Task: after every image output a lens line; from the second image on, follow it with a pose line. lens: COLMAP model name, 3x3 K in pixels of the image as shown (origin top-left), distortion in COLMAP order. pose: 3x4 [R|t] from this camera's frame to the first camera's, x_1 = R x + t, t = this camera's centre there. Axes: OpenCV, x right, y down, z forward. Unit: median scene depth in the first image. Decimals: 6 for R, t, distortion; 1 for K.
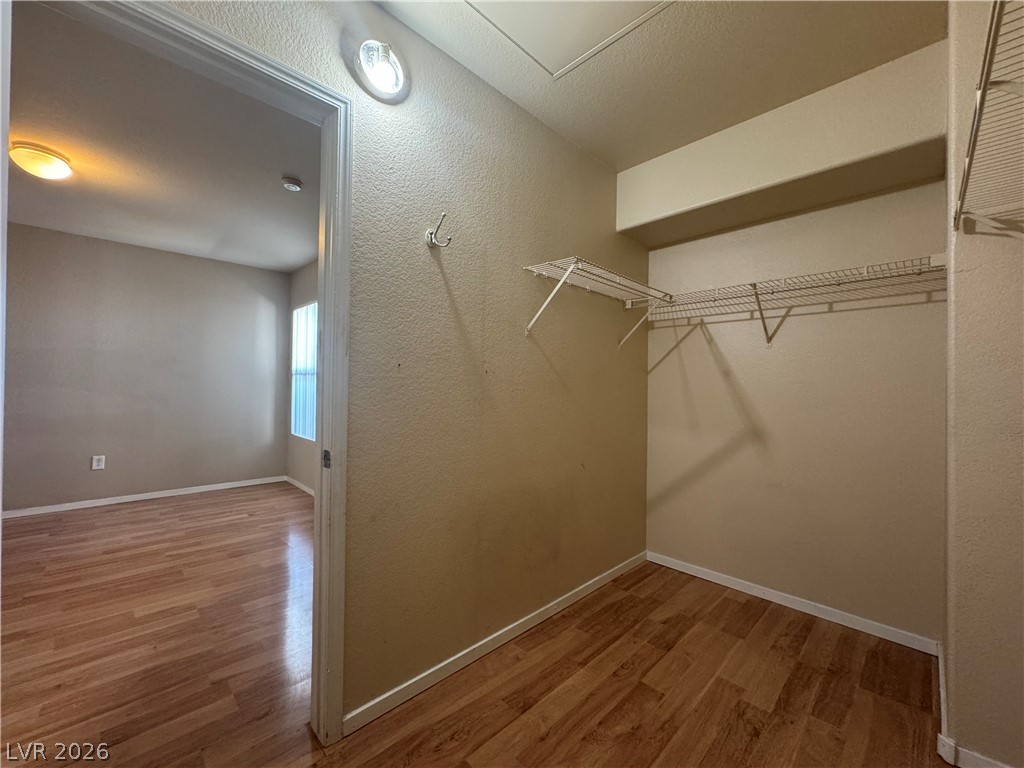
lens RADIAL K [[407.5, 0, 514.3], [0, 407.5, 389.1], [0, 0, 1]] dist [0.007032, -0.000722]
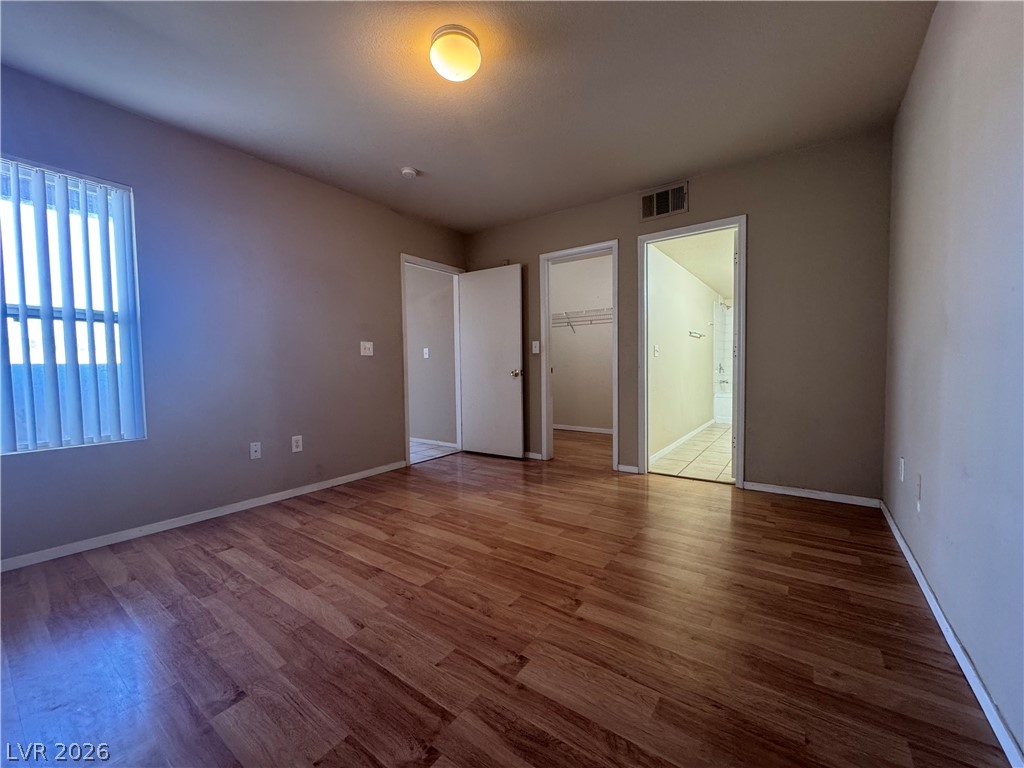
lens RADIAL K [[407.5, 0, 511.4], [0, 407.5, 383.0], [0, 0, 1]] dist [0.007032, -0.000722]
pose [[-0.171277, -0.057587, 0.983538, -1.378325], [0.012448, 0.998084, 0.060606, 0.032018], [-0.985144, 0.022623, -0.170232, 0.721420]]
